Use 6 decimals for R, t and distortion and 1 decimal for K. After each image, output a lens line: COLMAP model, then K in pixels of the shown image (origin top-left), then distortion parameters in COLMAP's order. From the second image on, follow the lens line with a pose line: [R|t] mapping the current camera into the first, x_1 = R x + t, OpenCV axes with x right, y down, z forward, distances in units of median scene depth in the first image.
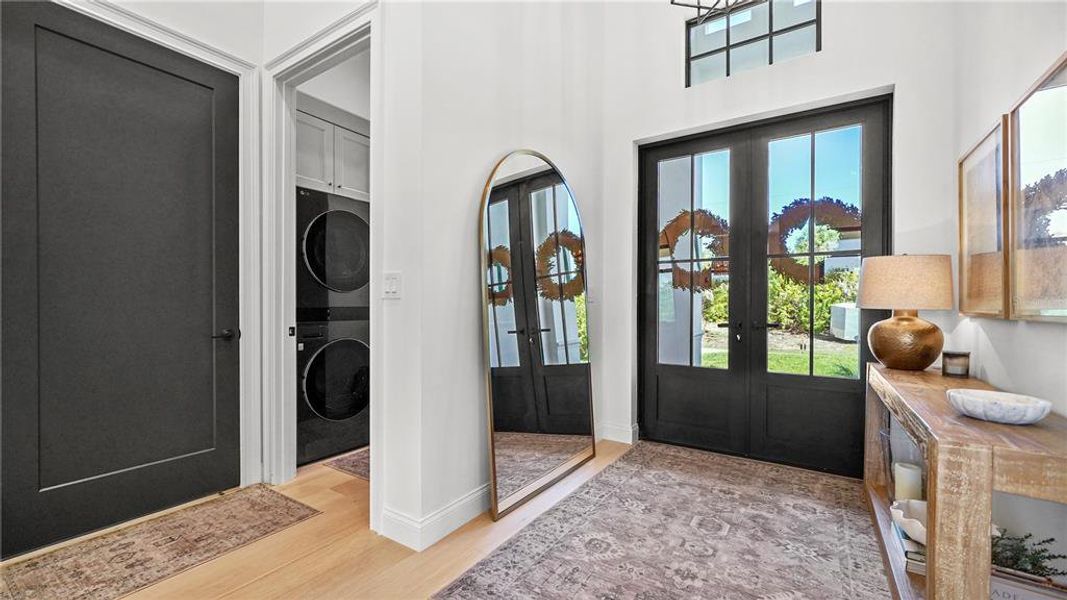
lens RADIAL K [[437.9, 0, 527.3], [0, 437.9, 305.7], [0, 0, 1]] dist [-0.012449, 0.001396]
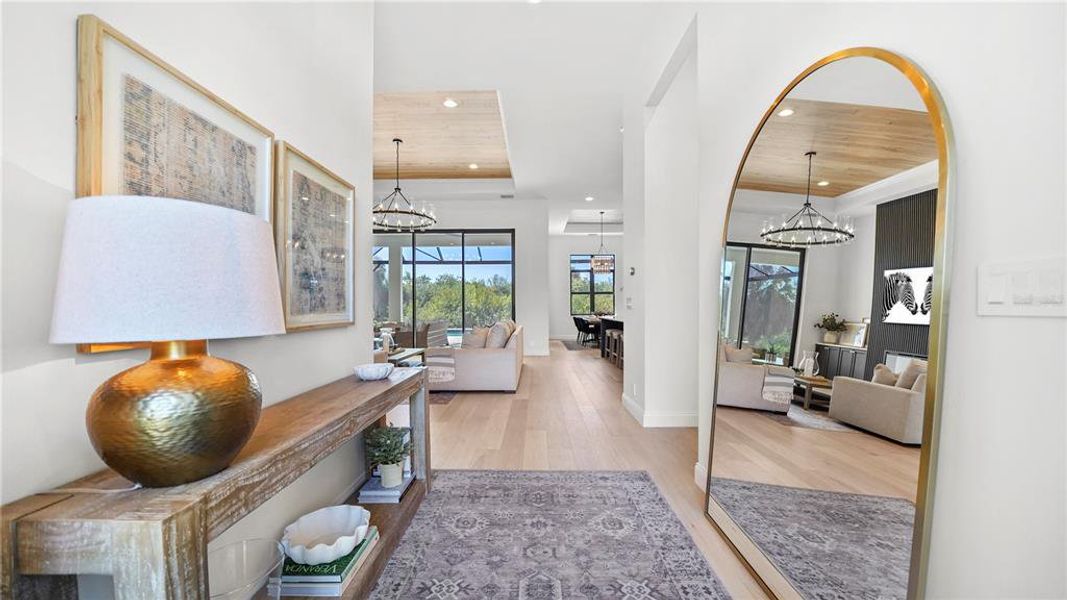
lens RADIAL K [[386.8, 0, 531.4], [0, 386.8, 304.3], [0, 0, 1]] dist [-0.010295, 0.000795]
pose [[-0.836639, 0.000296, -0.547755, 0.757084], [0.003212, 0.999985, -0.004365, -0.025078], [0.547746, -0.005412, -0.836627, 1.461707]]
